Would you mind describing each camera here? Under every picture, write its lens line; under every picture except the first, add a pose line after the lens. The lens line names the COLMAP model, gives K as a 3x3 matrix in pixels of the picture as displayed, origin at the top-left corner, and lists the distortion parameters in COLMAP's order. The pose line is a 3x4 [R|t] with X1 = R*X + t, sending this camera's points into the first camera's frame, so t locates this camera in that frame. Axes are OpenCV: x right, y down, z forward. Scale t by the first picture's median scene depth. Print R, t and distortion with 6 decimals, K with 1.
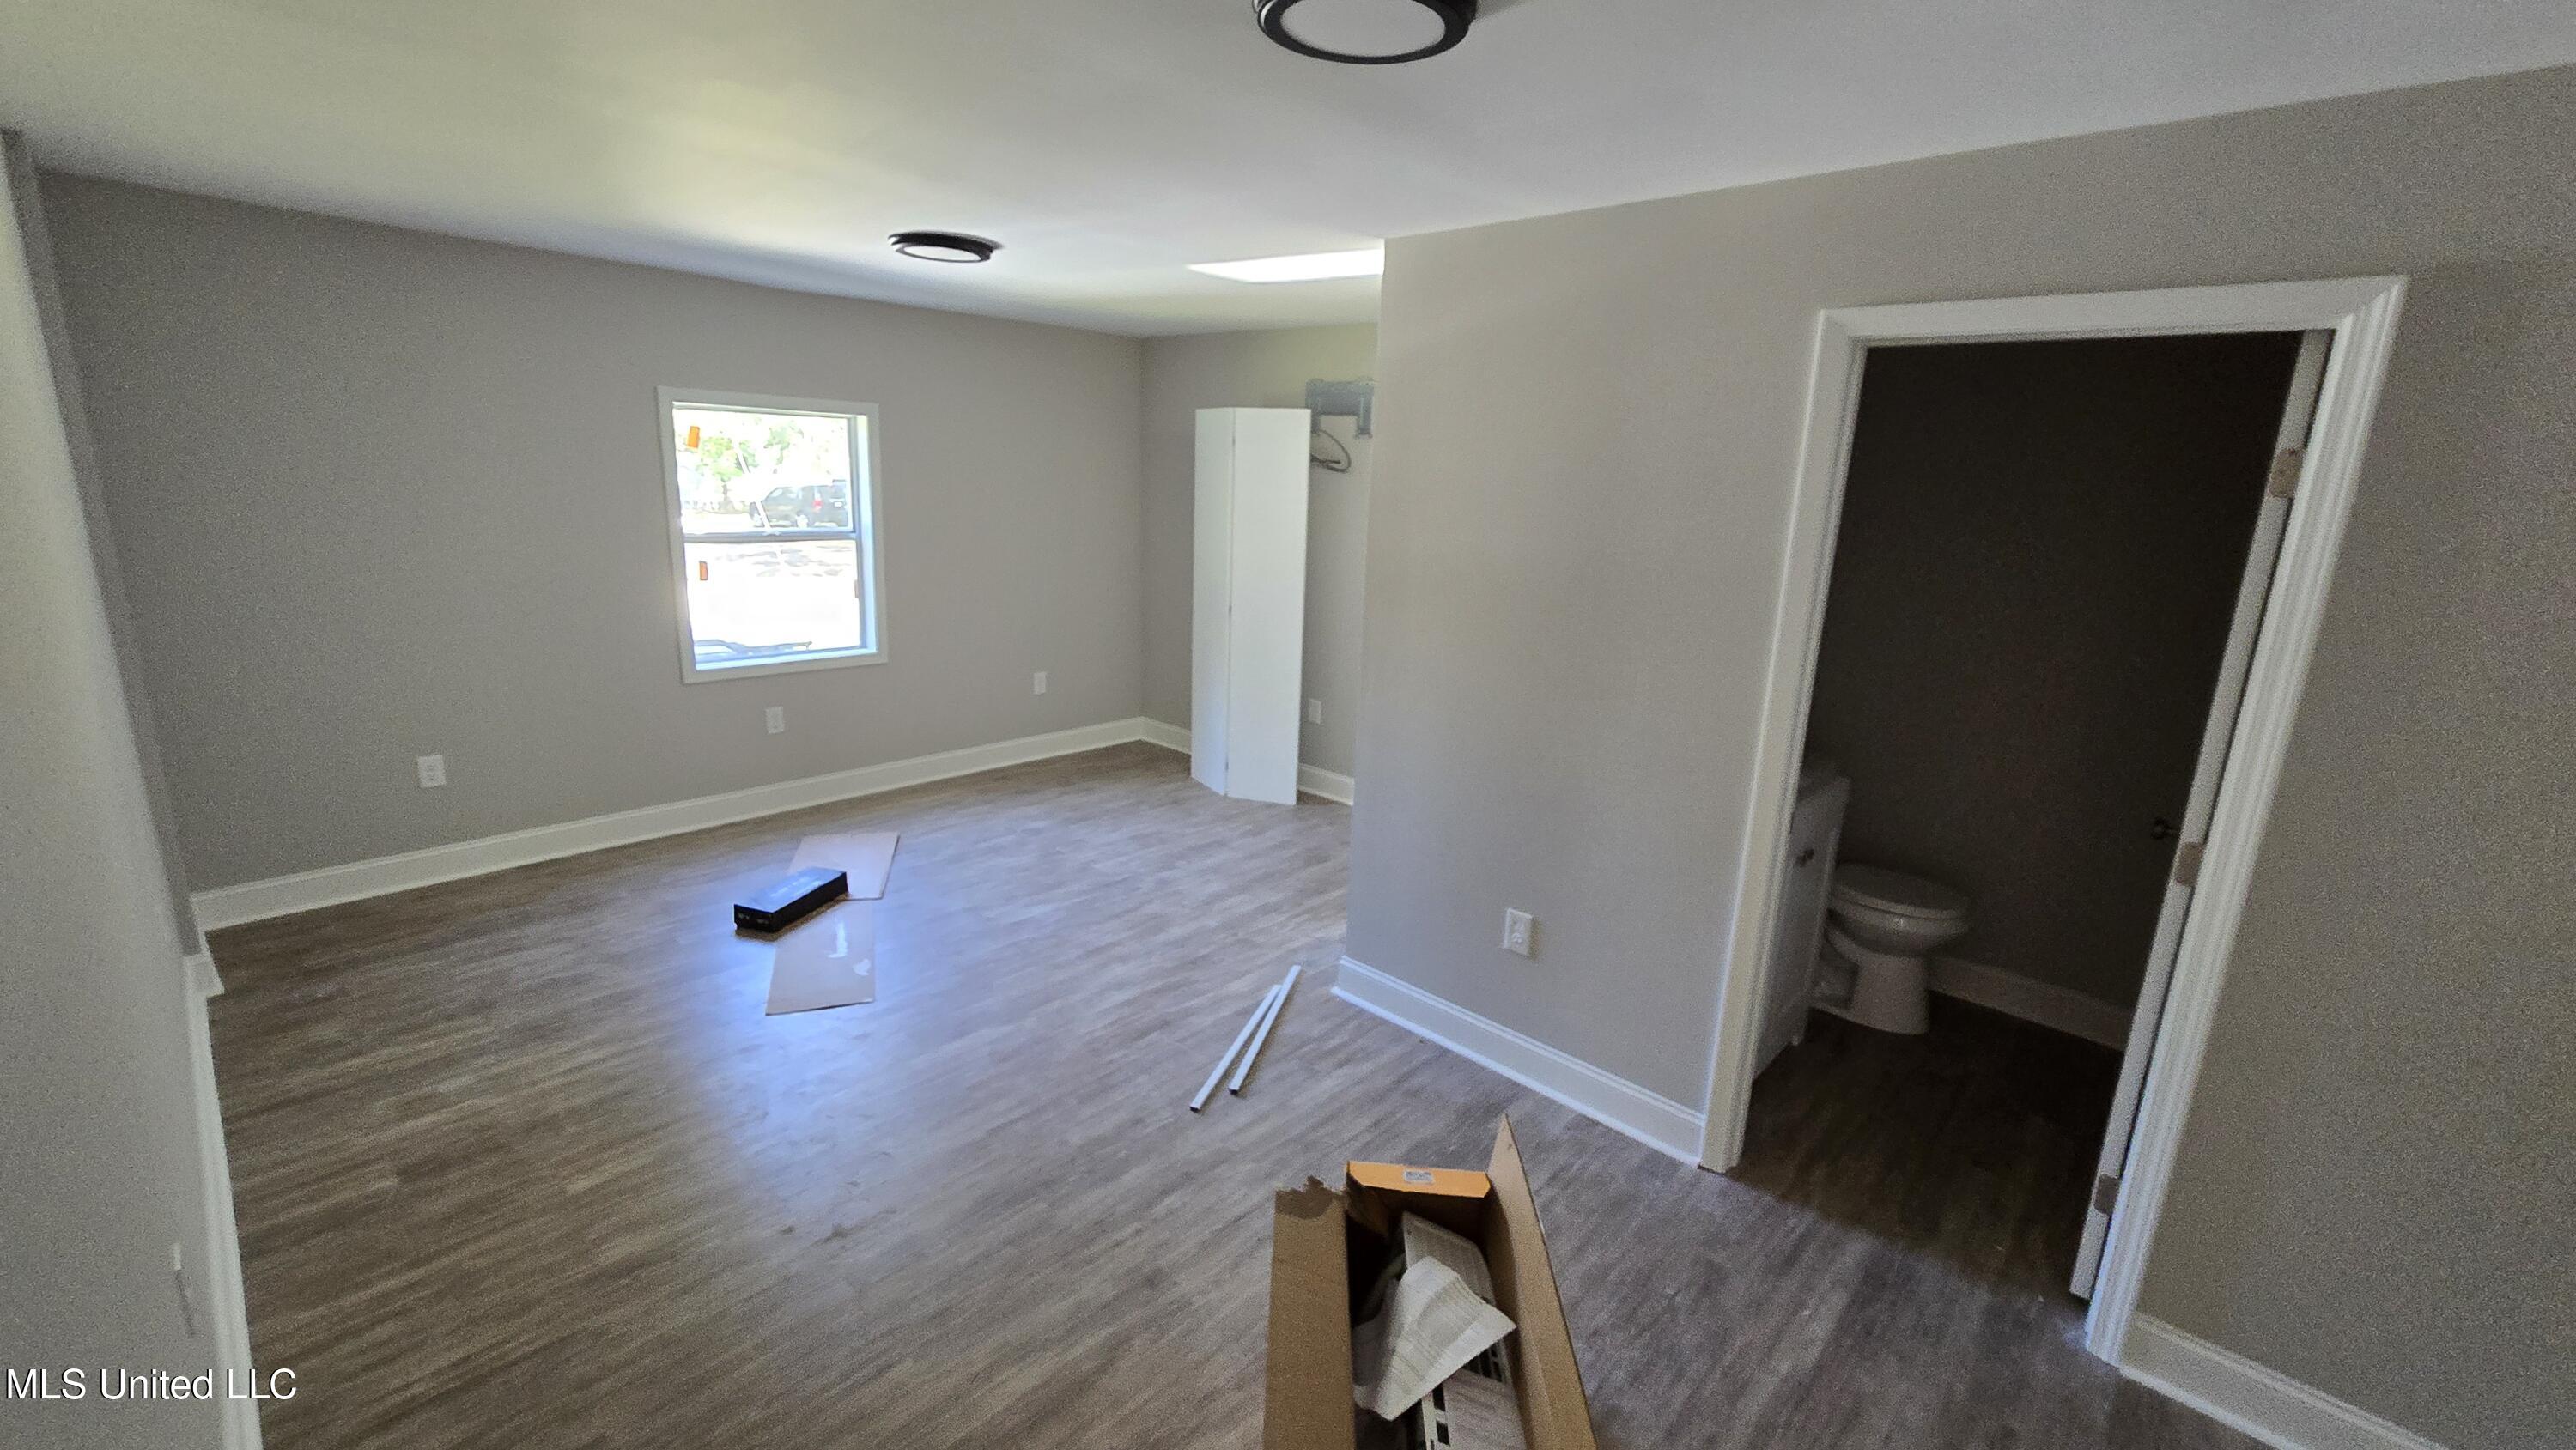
lens RADIAL K [[1058.9, 0, 1293.7], [0, 1058.9, 711.3], [0, 0, 1]] dist [-0.000420, 0.000310]
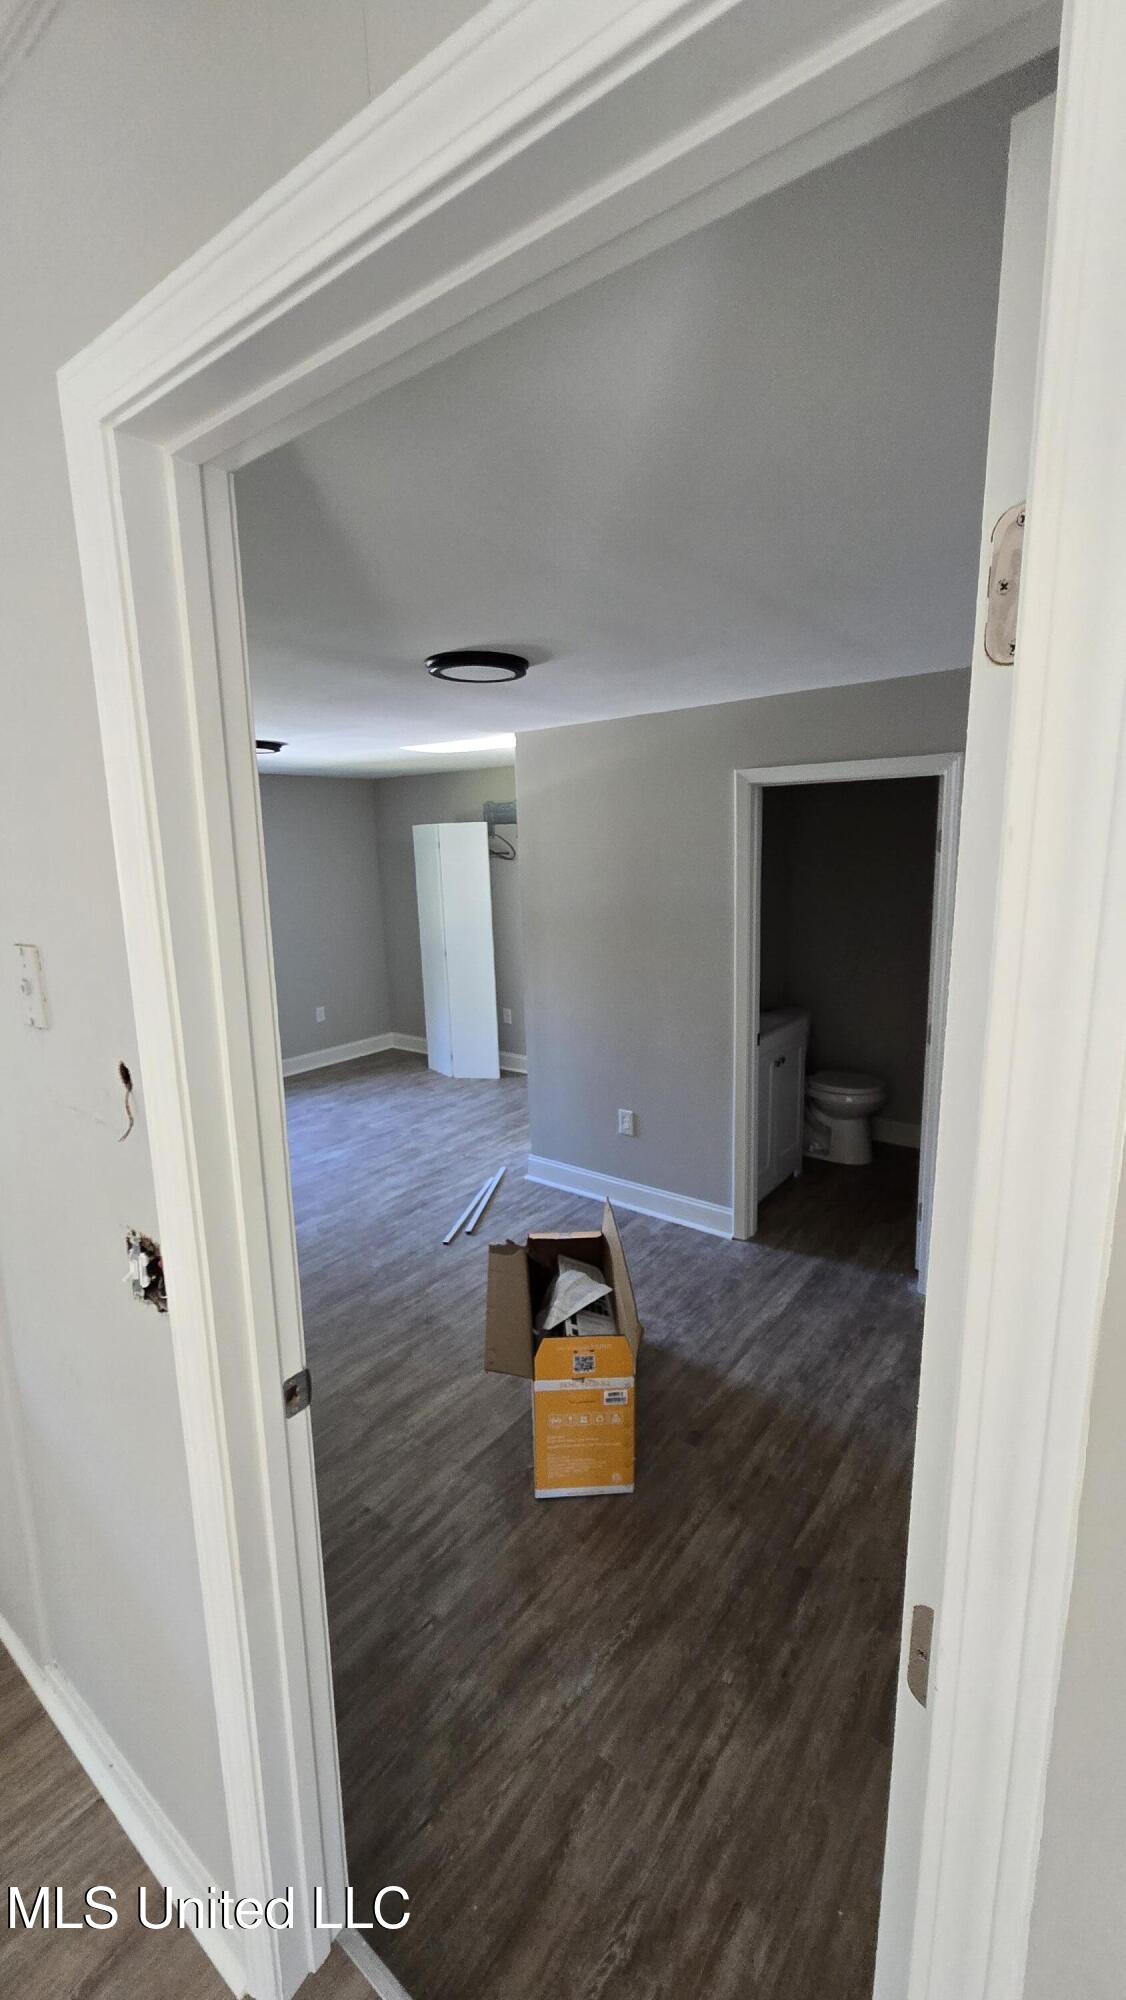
lens RADIAL K [[822.2, 0, 579.6], [0, 822.2, 997.3], [0, 0, 1]] dist [-0.000420, 0.000310]
pose [[0.992147, -0.084797, 0.091947, 0.029688], [0.088617, 0.995330, -0.038276, 0.049161], [-0.088272, 0.046124, 0.995028, -0.326938]]
